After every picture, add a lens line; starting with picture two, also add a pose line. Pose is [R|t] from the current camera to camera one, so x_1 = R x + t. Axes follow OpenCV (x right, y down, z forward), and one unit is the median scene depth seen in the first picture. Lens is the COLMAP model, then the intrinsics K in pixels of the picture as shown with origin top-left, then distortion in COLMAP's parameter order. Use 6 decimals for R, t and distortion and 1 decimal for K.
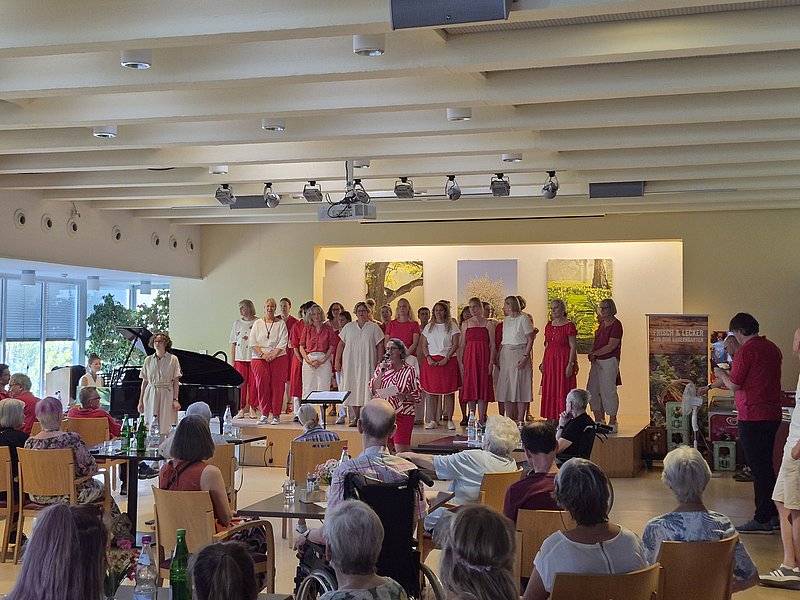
lens RADIAL K [[1090.6, 0, 400.3], [0, 1090.6, 299.4], [0, 0, 1]] dist [0.007694, 0.000000]
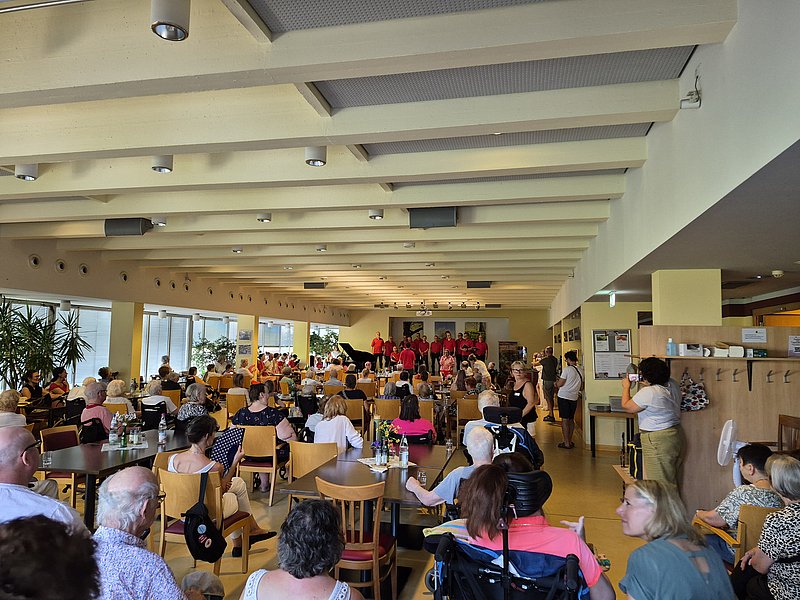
lens RADIAL K [[572.3, 0, 399.8], [0, 572.3, 299.7], [0, 0, 1]] dist [0.000097, -0.000047]
pose [[0.997316, 0.018185, 0.070926, -0.064274], [-0.014628, 0.998625, -0.050345, -0.006474], [-0.071744, 0.049172, 0.996210, -0.231434]]
